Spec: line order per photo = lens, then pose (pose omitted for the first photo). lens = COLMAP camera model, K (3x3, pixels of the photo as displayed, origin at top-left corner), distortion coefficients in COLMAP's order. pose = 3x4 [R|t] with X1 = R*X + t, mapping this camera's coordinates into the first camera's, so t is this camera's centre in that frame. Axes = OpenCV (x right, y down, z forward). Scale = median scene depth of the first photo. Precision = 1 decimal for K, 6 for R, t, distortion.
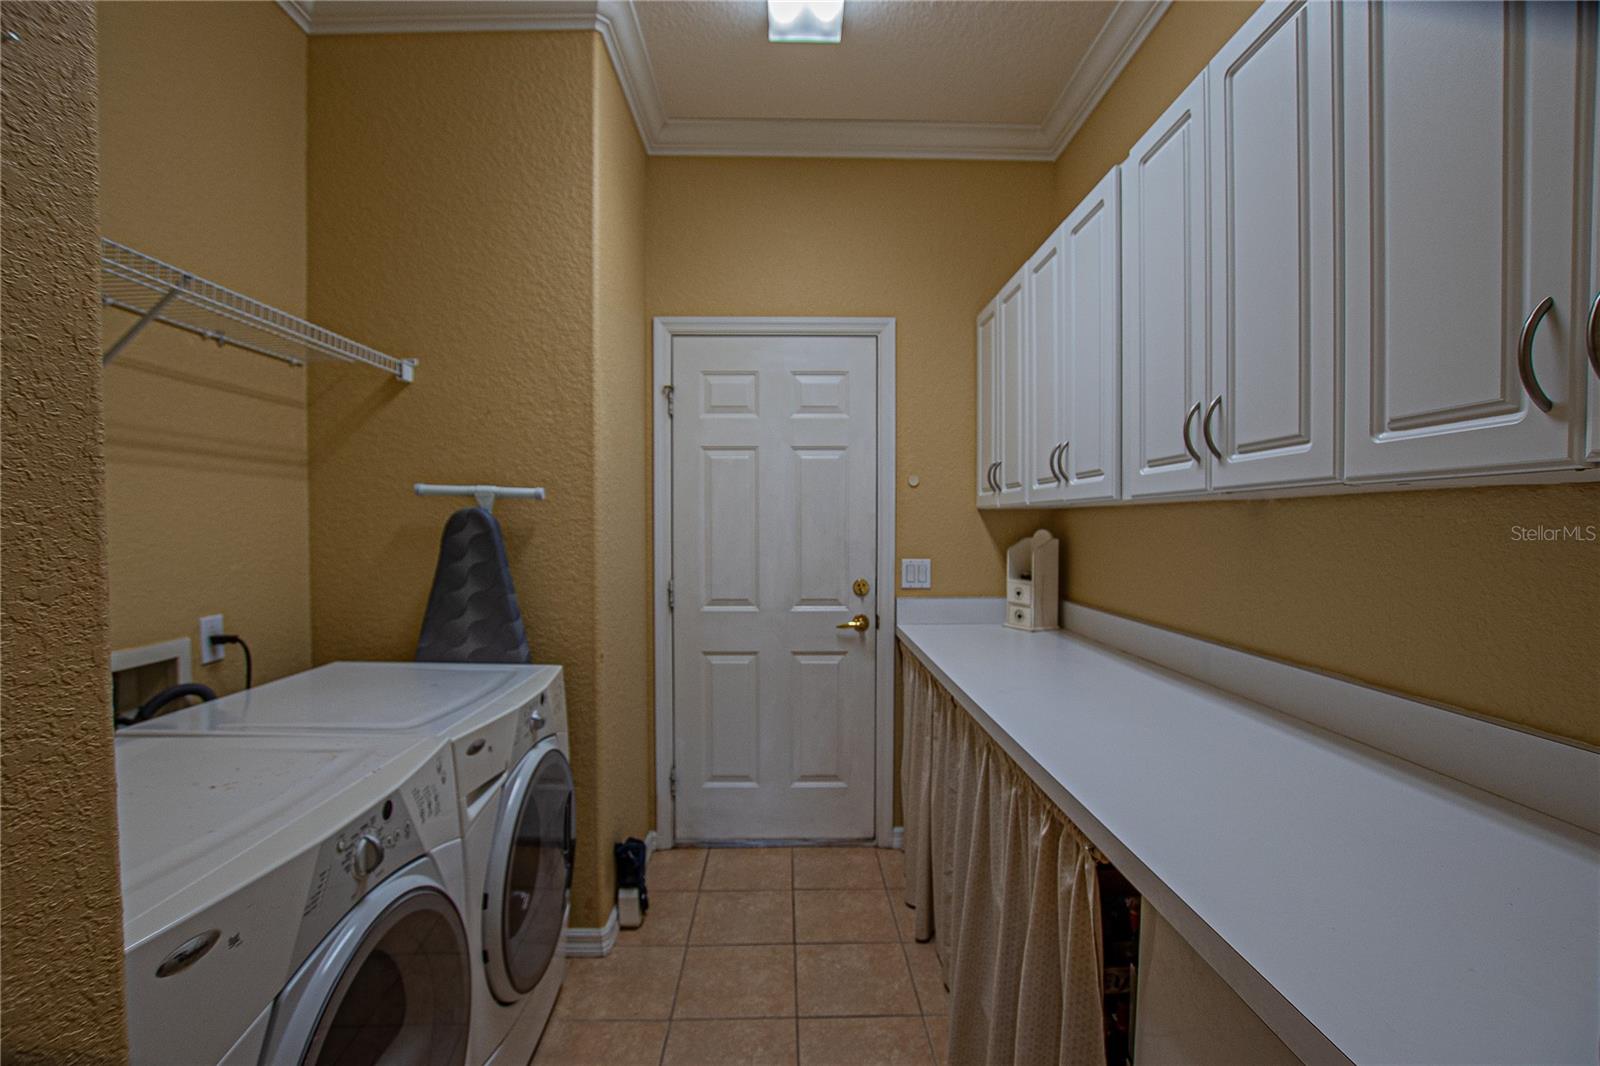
lens RADIAL K [[718.7, 0, 797.6], [0, 718.7, 543.0], [0, 0, 1]] dist [-0.036133, 0.007011]
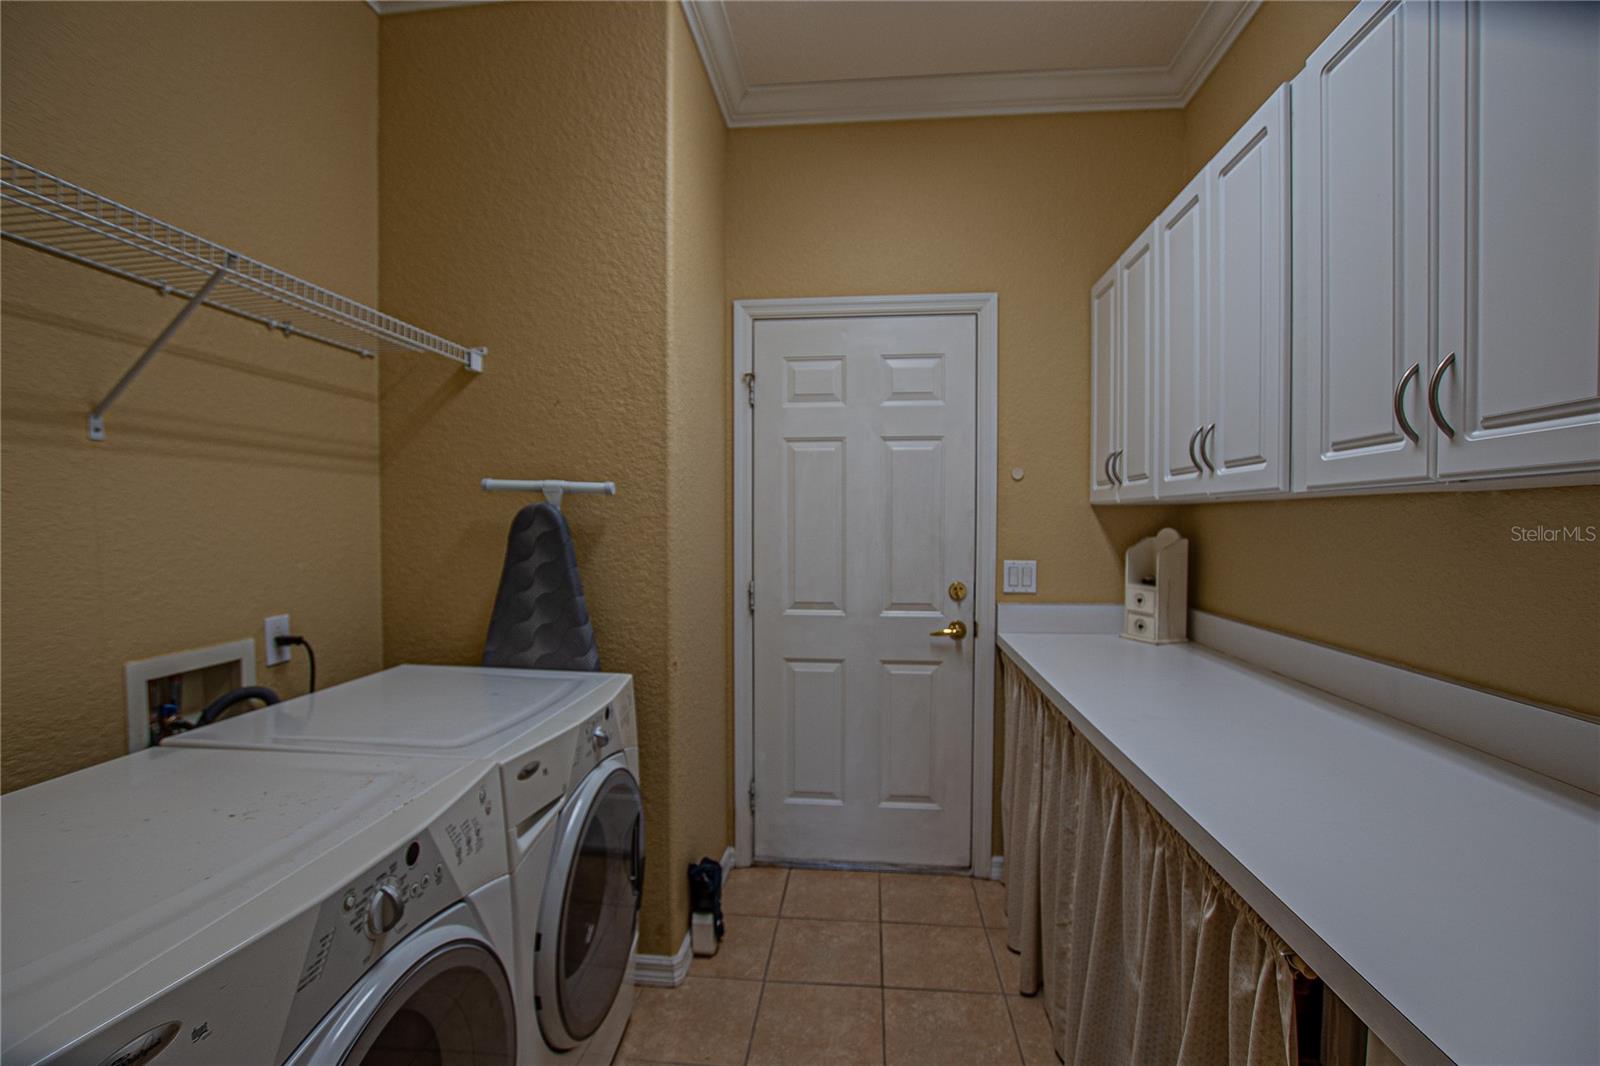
lens RADIAL K [[718.7, 0, 797.6], [0, 718.7, 543.0], [0, 0, 1]] dist [-0.036133, 0.007011]
pose [[0.992976, 0.004551, -0.118231, -0.007655], [-0.004086, 0.999983, 0.004173, -0.002893], [0.118248, -0.003661, 0.992977, 0.101737]]
